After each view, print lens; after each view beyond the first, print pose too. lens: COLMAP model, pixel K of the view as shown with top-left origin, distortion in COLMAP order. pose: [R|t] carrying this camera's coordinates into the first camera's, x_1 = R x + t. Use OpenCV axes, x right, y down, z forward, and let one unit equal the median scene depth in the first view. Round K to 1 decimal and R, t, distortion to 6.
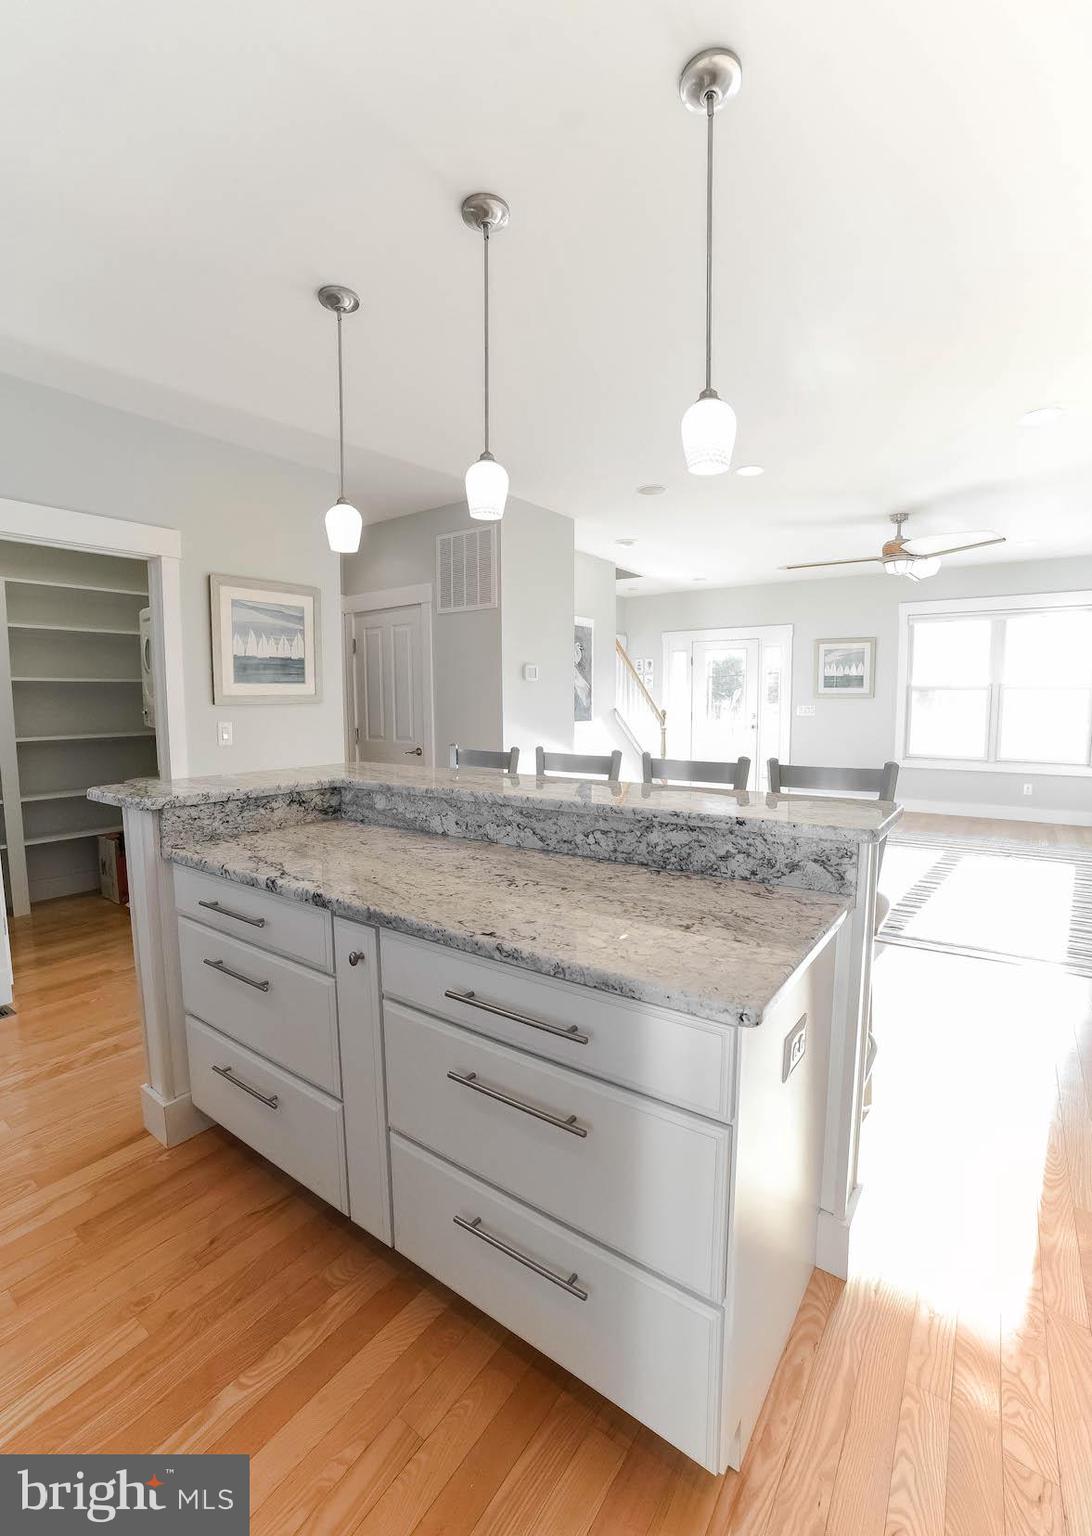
lens RADIAL K [[654.2, 0, 546.0], [0, 654.2, 768.0], [0, 0, 1]] dist [-0.056676, 0.025005]
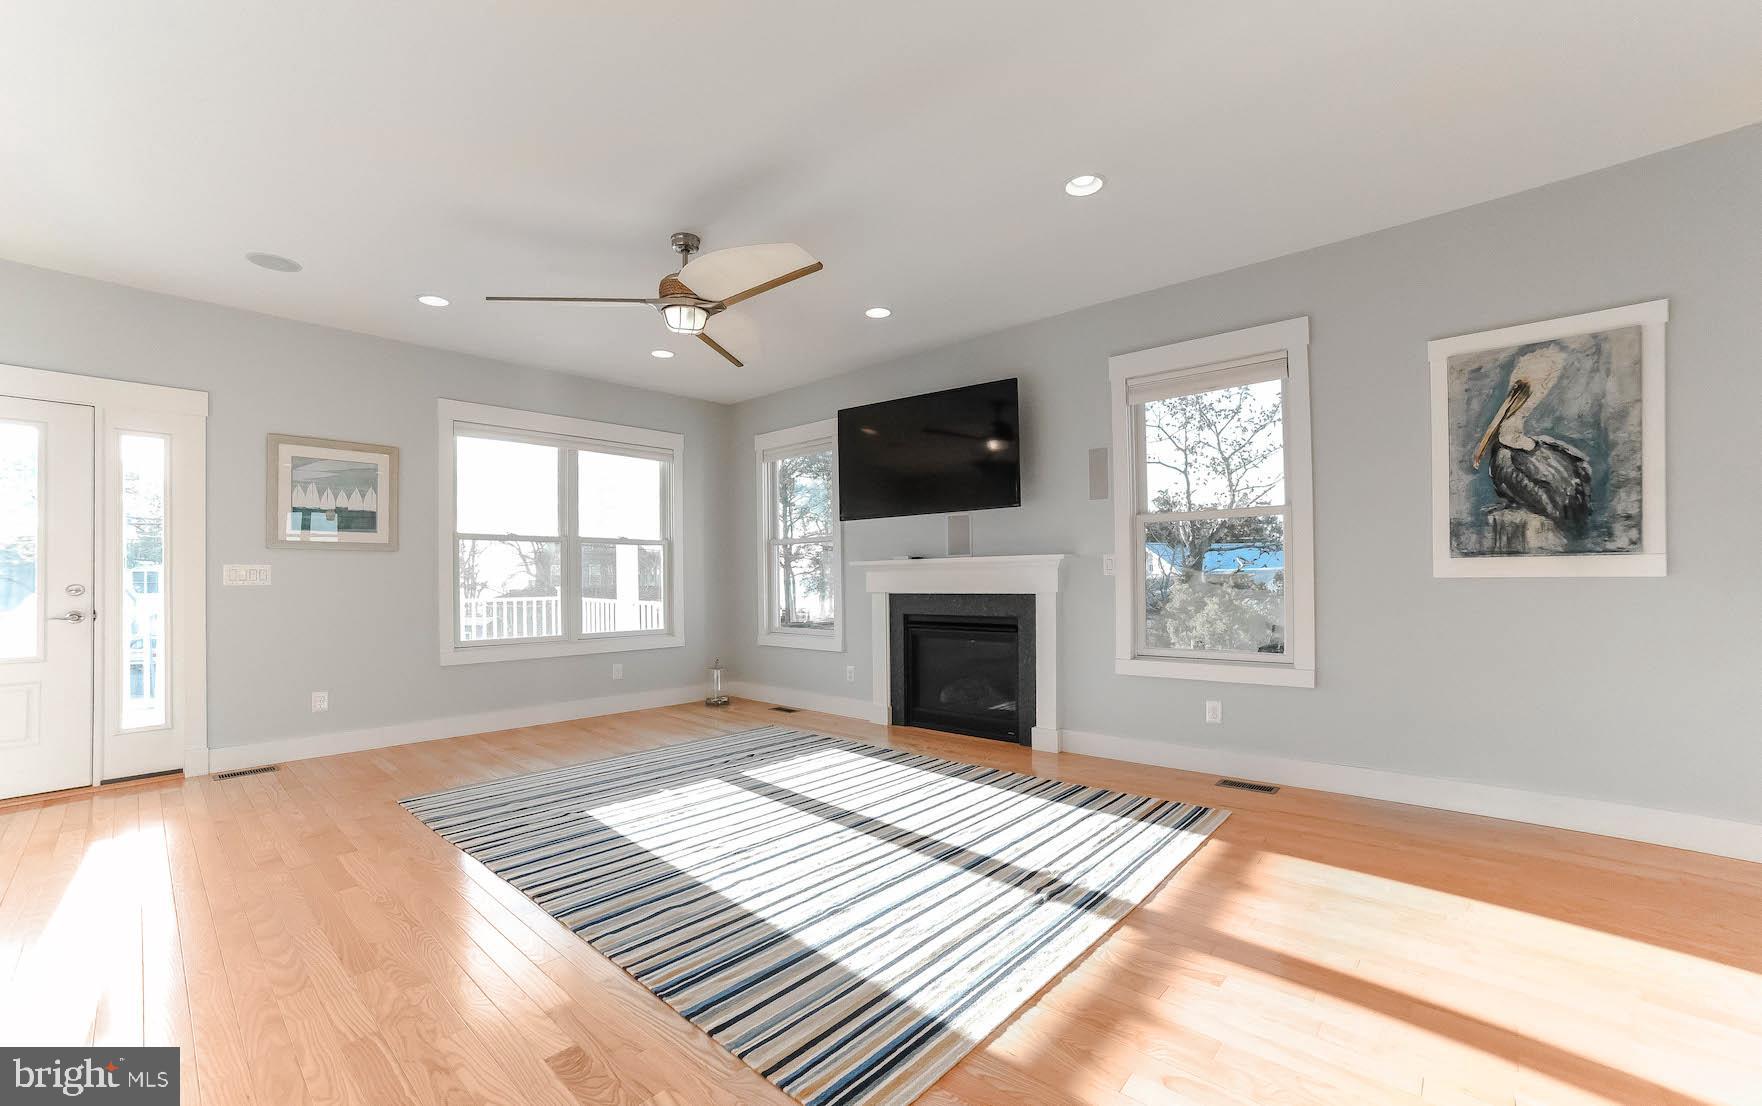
lens RADIAL K [[703.6, 0, 880.1], [0, 703.6, 566.7], [0, 0, 1]] dist [-0.044193, -0.000022]
pose [[0.118090, 0.016057, 0.992873, -0.160438], [0.106128, 0.993938, -0.028697, -0.107303], [-0.987315, 0.108760, 0.115670, 1.701449]]
